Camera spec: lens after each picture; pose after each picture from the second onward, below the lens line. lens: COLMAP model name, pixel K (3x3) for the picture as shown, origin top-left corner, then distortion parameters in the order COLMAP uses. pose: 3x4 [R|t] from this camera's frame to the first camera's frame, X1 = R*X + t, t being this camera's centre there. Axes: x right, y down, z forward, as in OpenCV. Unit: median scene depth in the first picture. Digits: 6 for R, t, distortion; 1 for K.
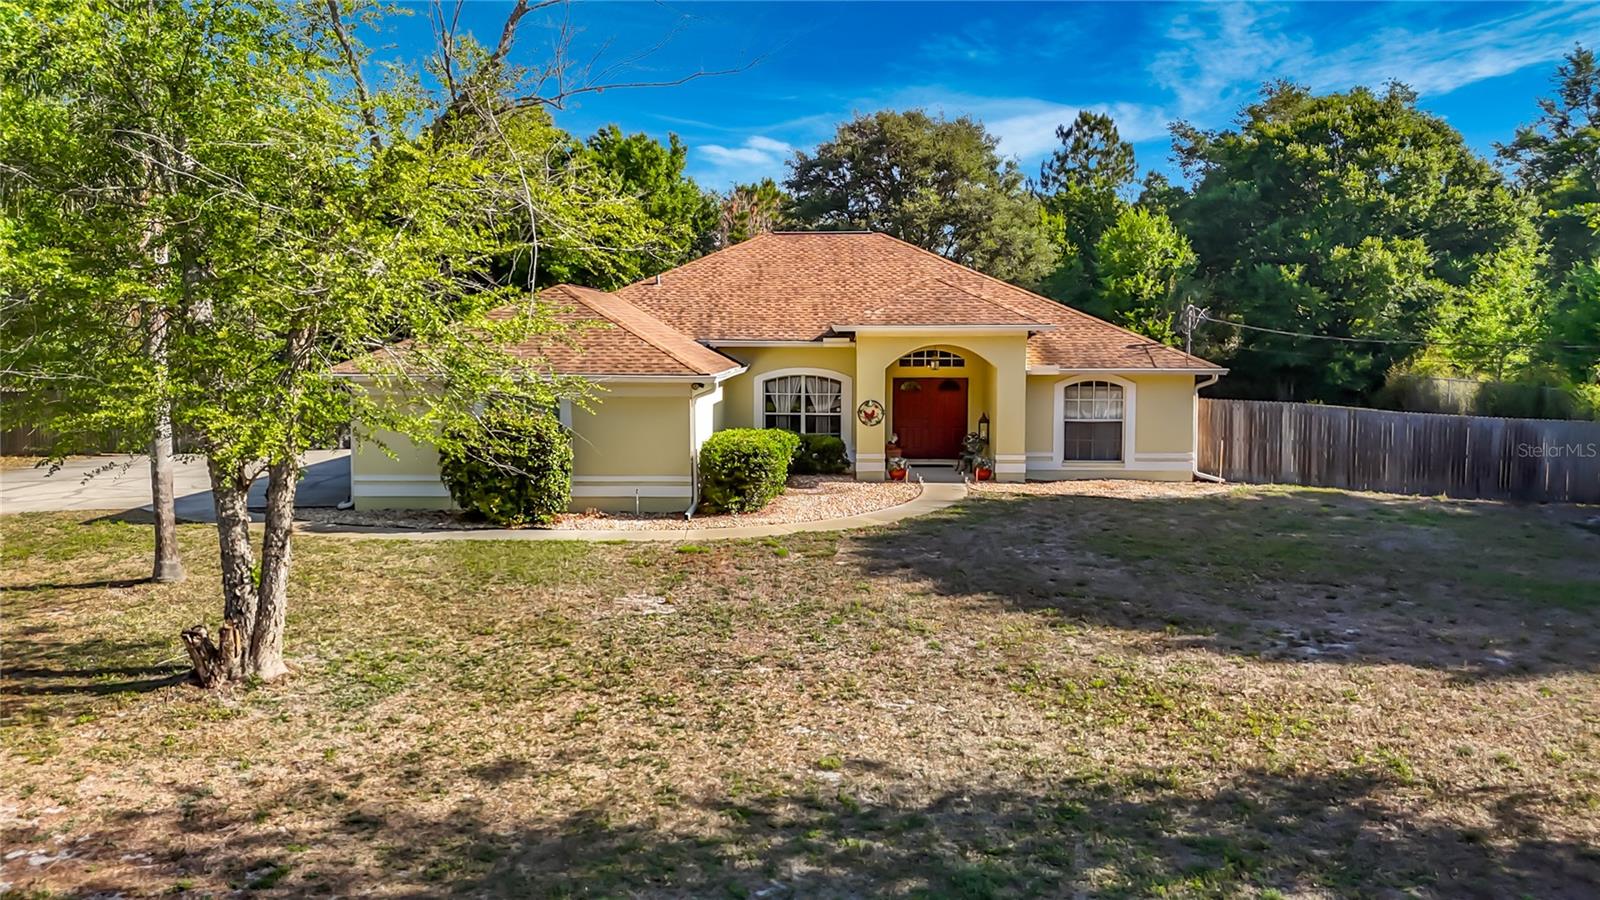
lens RADIAL K [[1226.4, 0, 799.8], [0, 1226.4, 448.6], [0, 0, 1]] dist [0.030295, -0.005865]
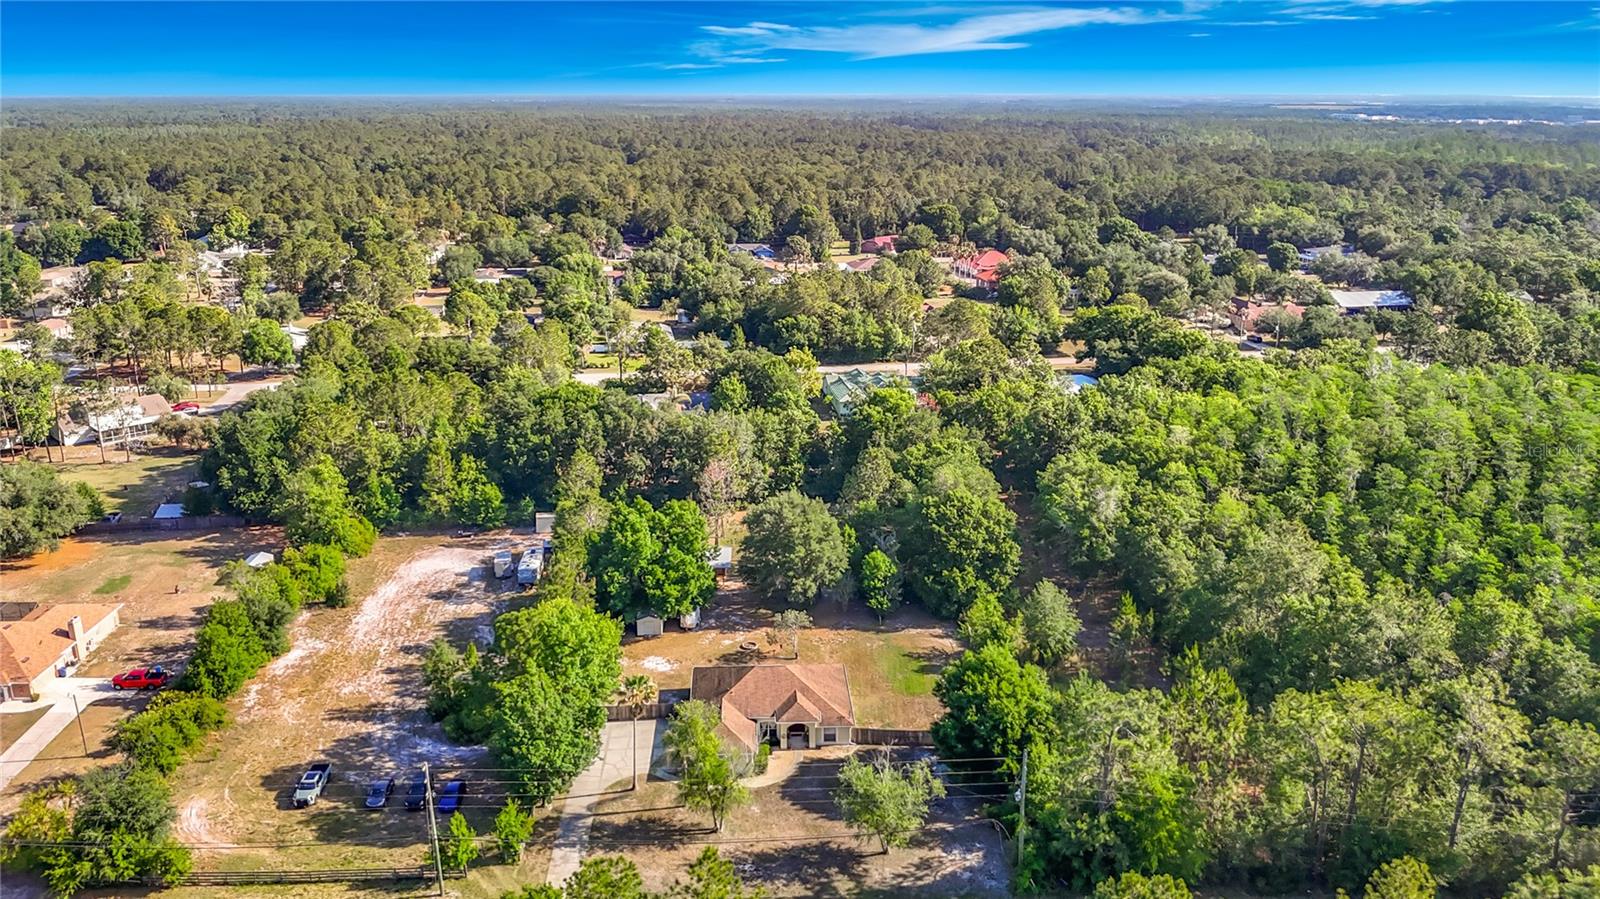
lens RADIAL K [[1226.4, 0, 800.7], [0, 1226.4, 449.3], [0, 0, 1]] dist [0.030295, -0.005865]
pose [[0.996231, -0.026055, 0.082738, -0.114637], [0.011746, 0.985557, 0.168935, -0.908279], [-0.085945, -0.167326, 0.982148, -1.664241]]
